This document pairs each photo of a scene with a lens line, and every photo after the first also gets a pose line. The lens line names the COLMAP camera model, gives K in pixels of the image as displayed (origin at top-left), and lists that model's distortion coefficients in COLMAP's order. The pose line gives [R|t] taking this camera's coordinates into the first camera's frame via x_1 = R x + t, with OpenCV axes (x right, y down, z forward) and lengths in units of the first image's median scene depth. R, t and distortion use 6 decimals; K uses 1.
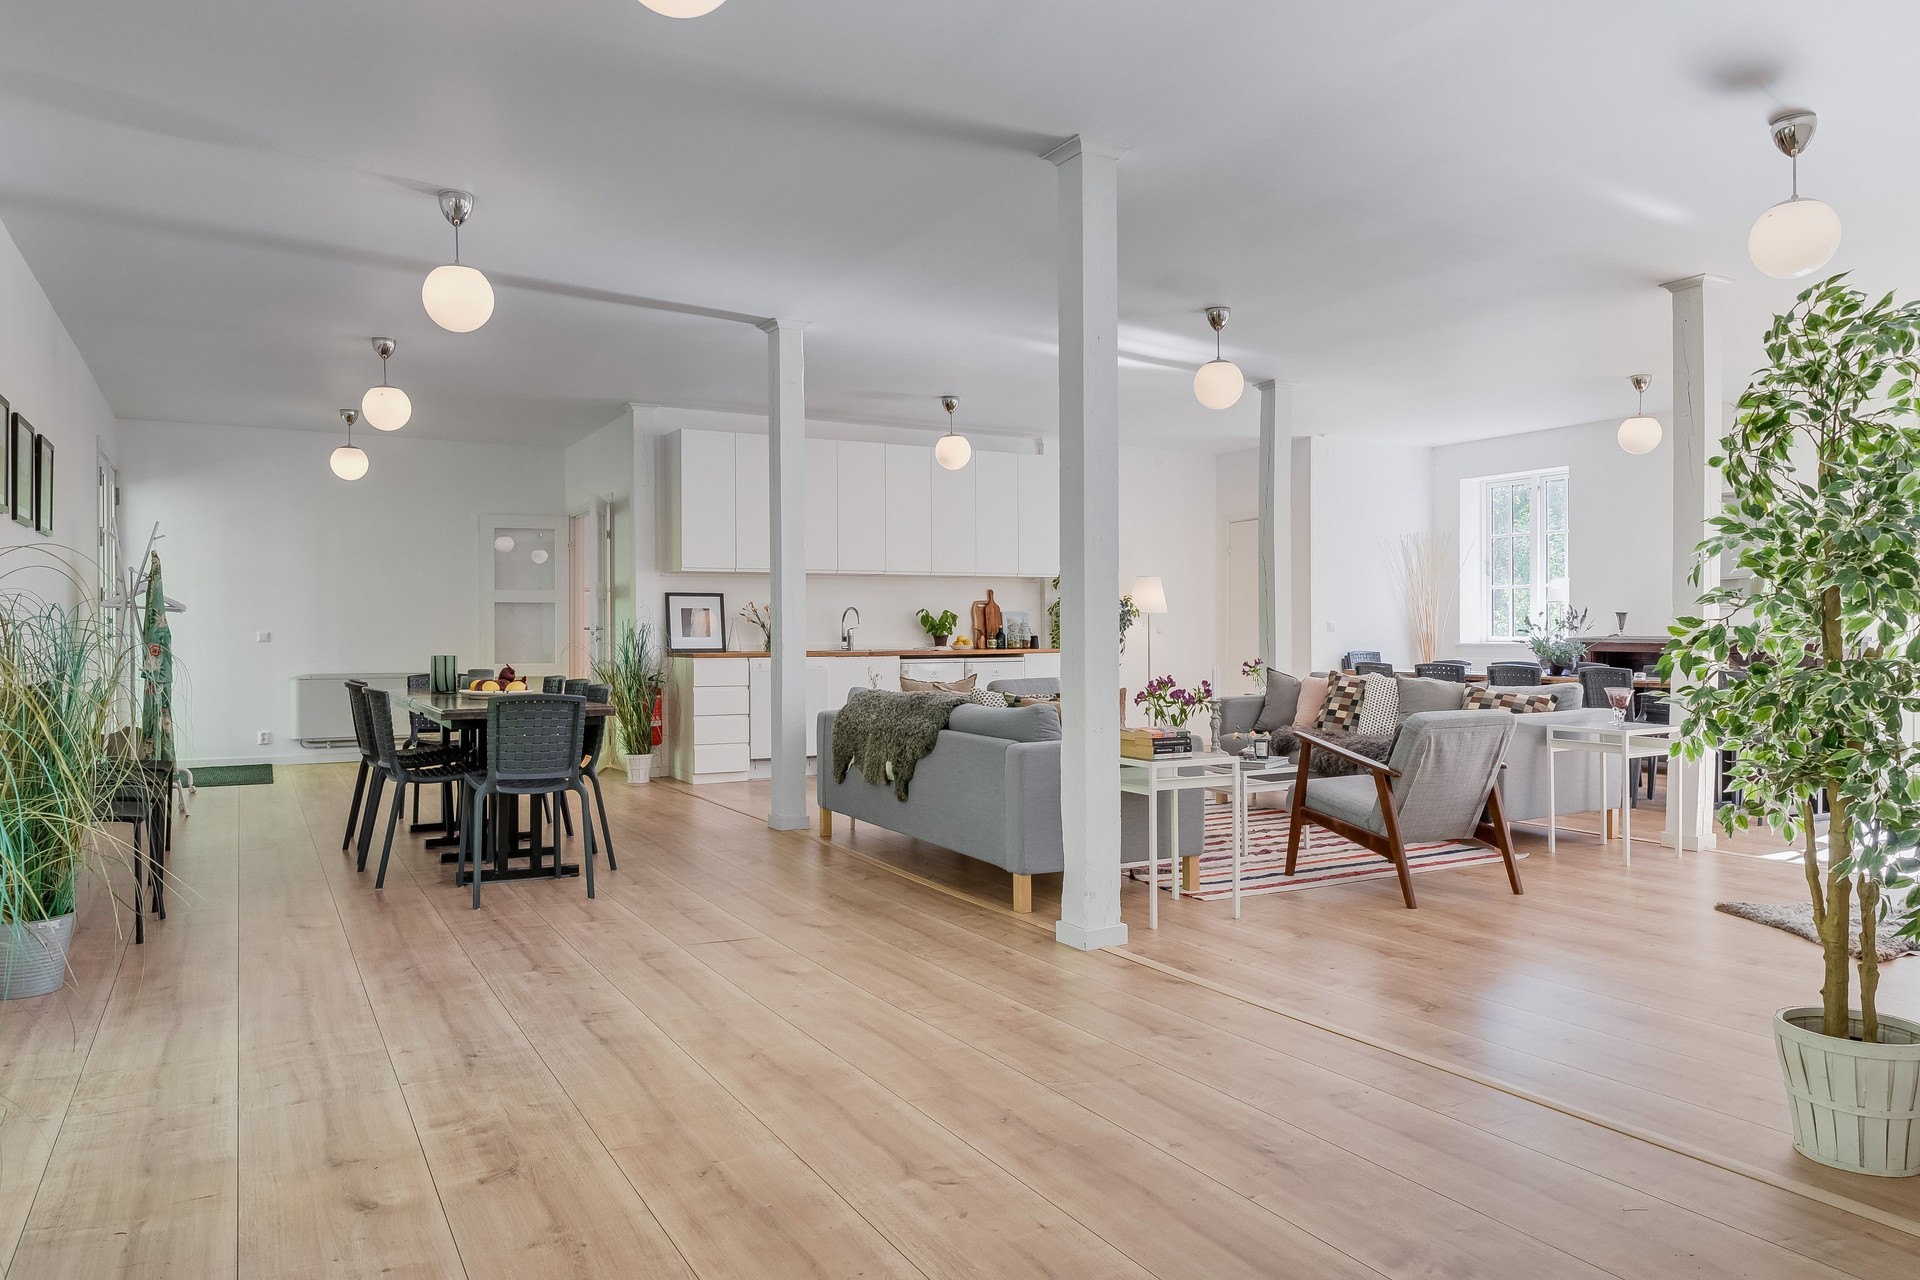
lens RADIAL K [[1300.3, 0, 960.1], [0, 1300.3, 639.6], [0, 0, 1]] dist [0.010356, -0.005569]
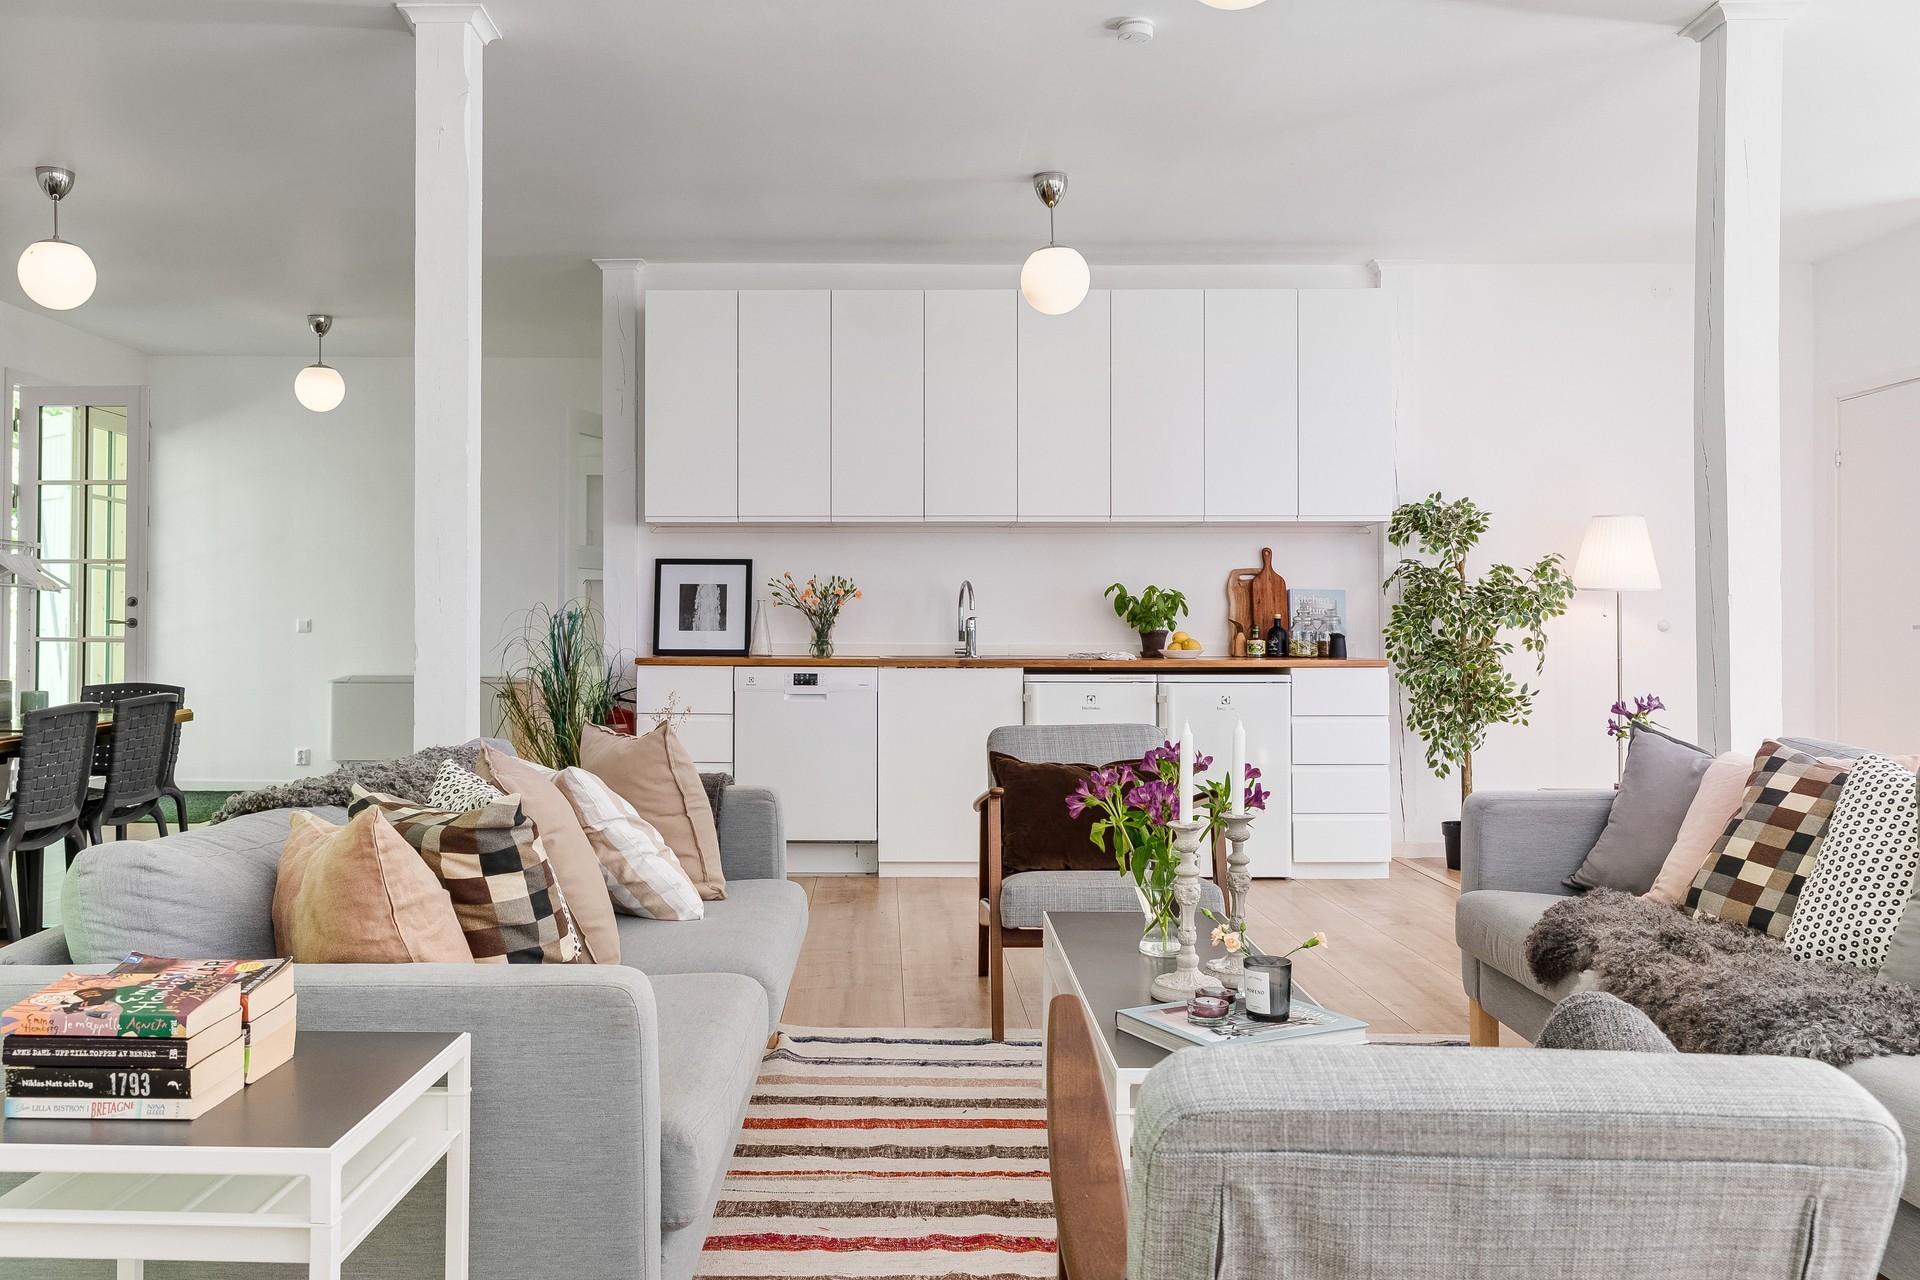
lens RADIAL K [[1479.8, 0, 960.3], [0, 1479.8, 603.6], [0, 0, 1]] dist [0.035506, 0.002147]
pose [[0.863868, -0.001099, -0.503718, 0.253361], [-0.008484, 0.999824, -0.016731, -0.004215], [0.503647, 0.018727, 0.863706, 0.452299]]
